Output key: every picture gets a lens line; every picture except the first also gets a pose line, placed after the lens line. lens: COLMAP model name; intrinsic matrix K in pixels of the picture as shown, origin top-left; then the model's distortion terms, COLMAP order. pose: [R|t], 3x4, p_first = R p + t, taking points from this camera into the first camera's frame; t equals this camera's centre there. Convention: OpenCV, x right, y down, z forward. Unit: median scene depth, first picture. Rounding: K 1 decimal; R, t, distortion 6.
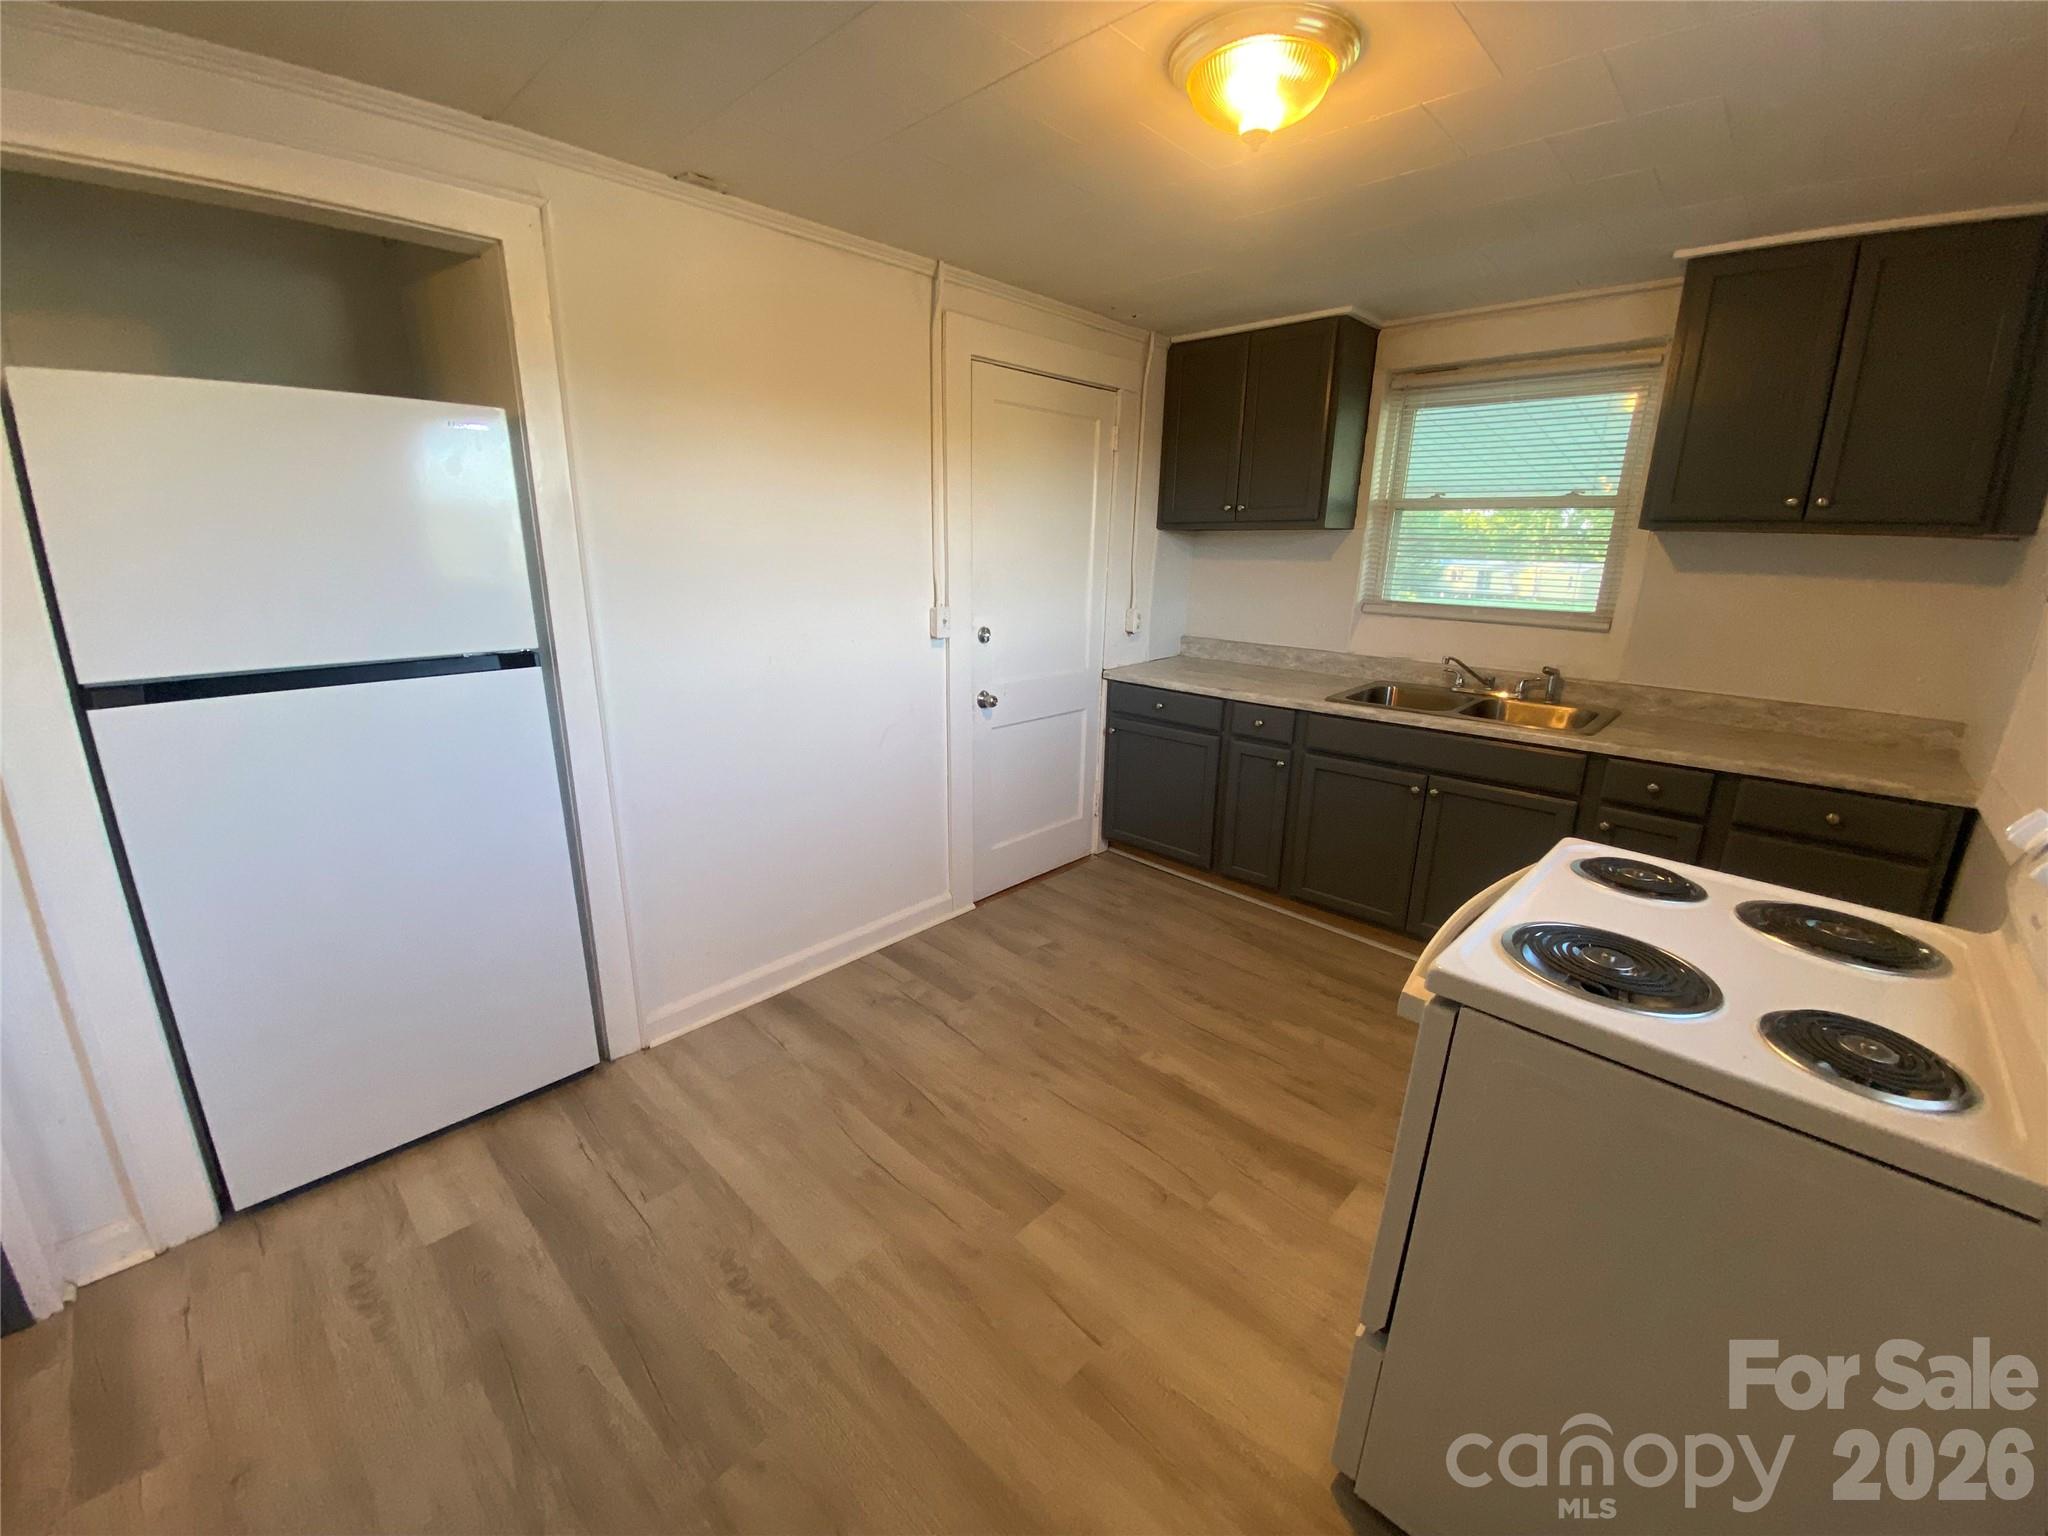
lens RADIAL K [[828.6, 0, 1029.3], [0, 828.6, 764.7], [0, 0, 1]] dist [0.035711, -0.009372]
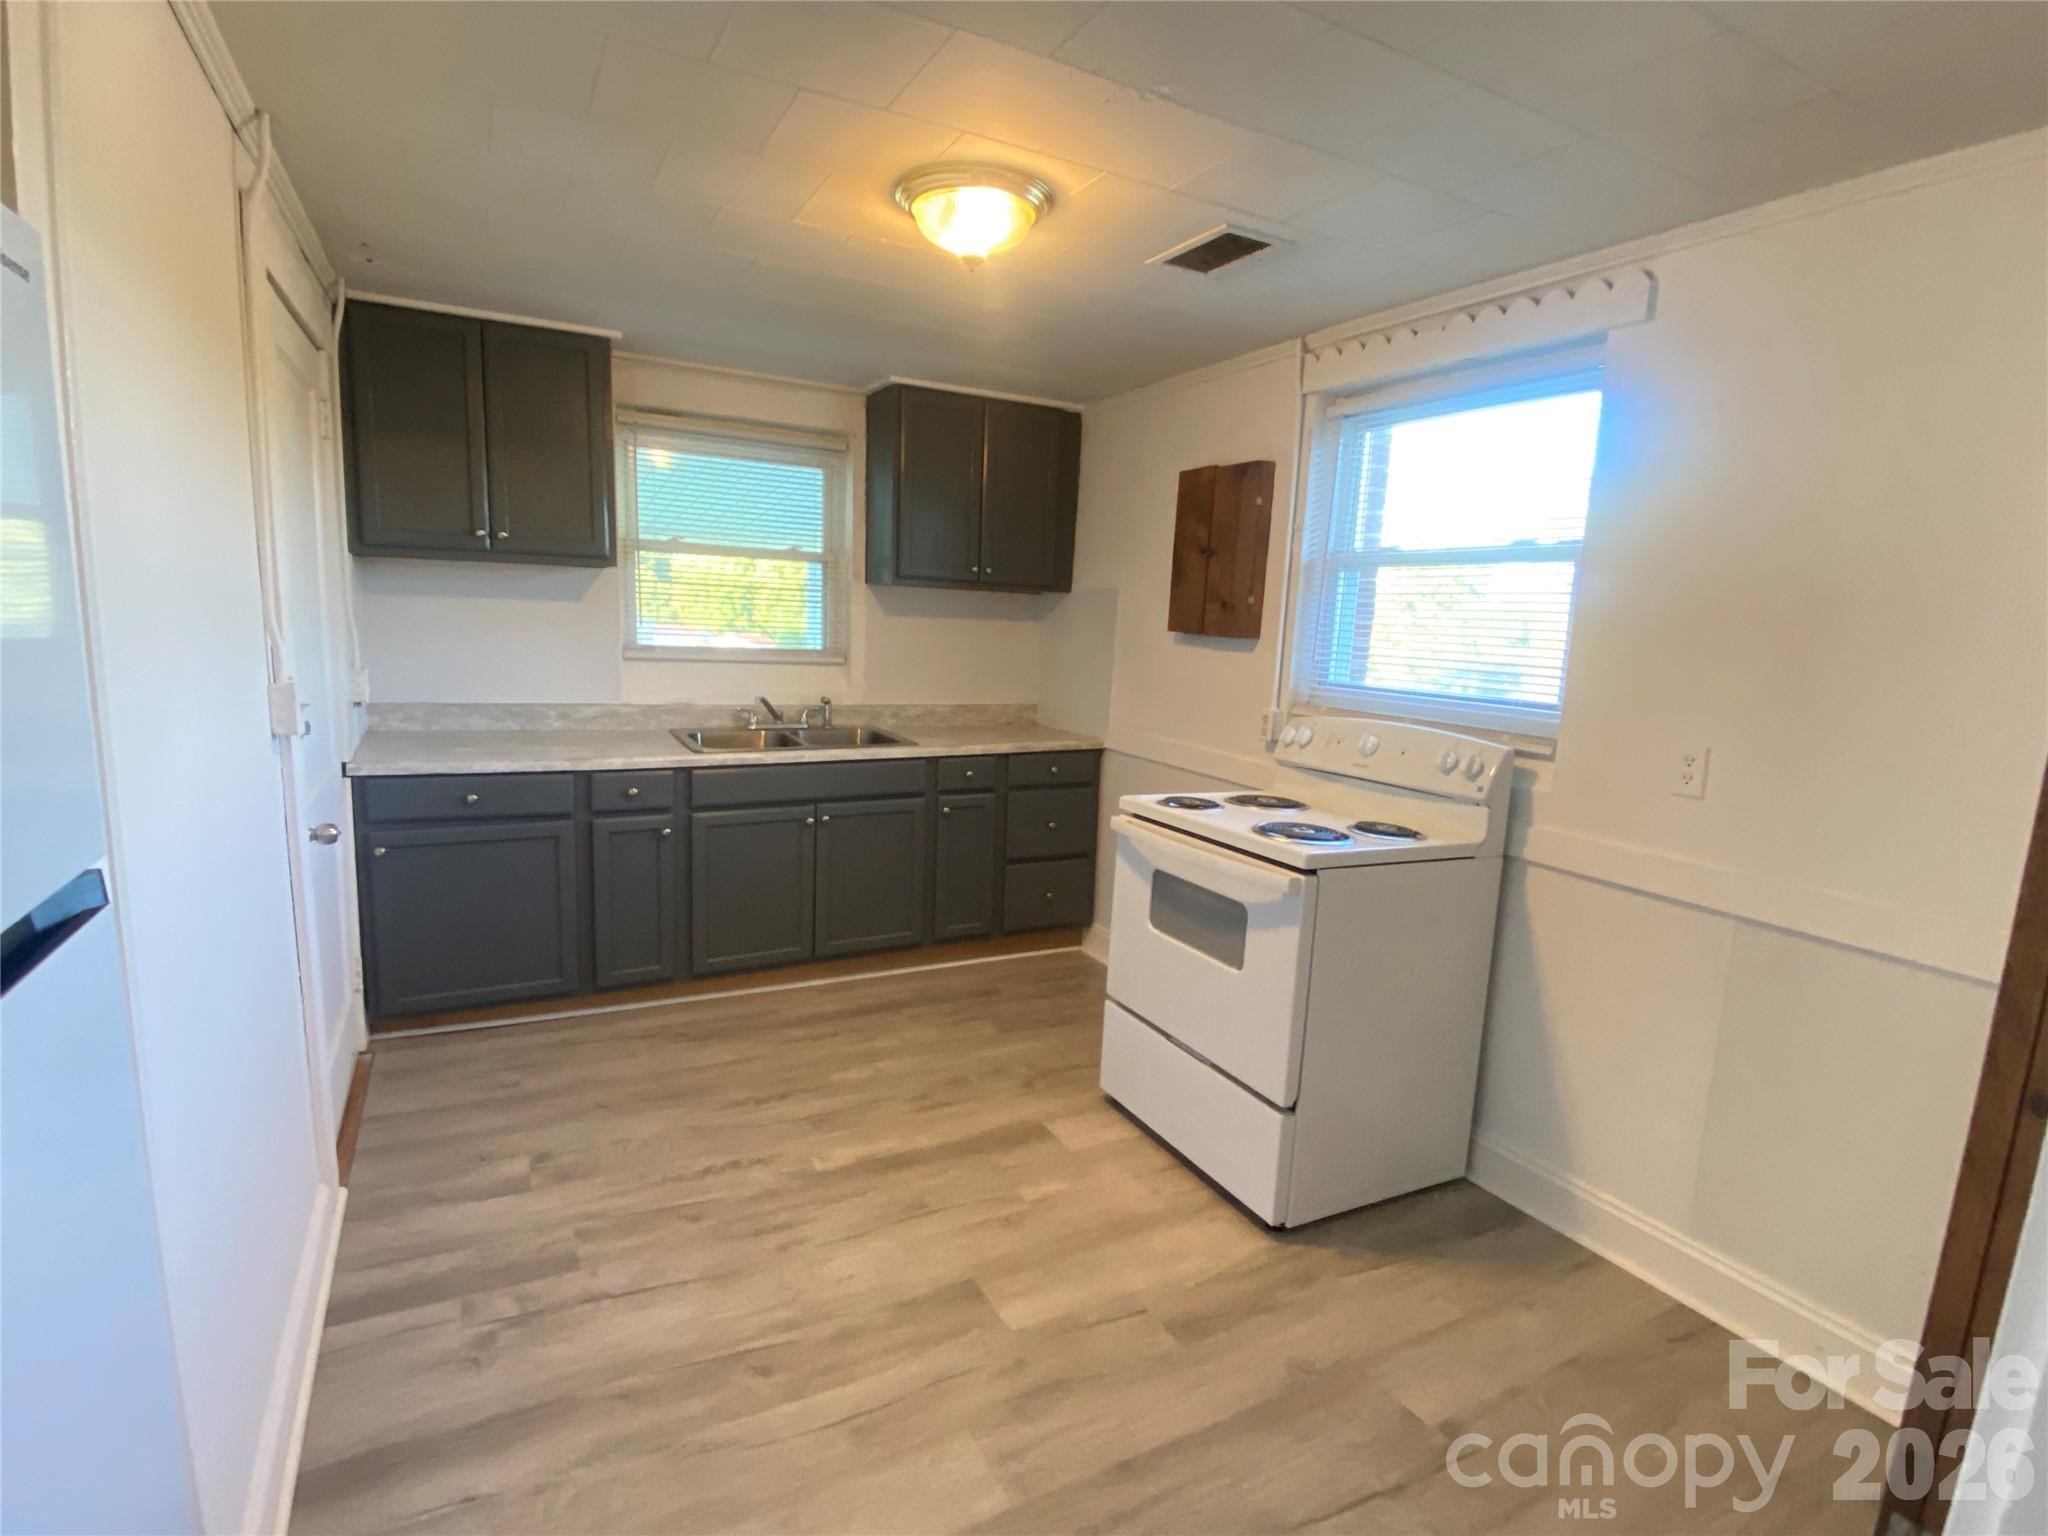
lens RADIAL K [[990.7, 0, 1020.5], [0, 990.7, 756.1], [0, 0, 1]] dist [0.131332, -0.092373]
pose [[0.336144, -0.148375, 0.930049, -0.657968], [0.211494, 0.974183, 0.078977, -0.100754], [-0.917757, 0.170153, 0.358846, 0.314114]]
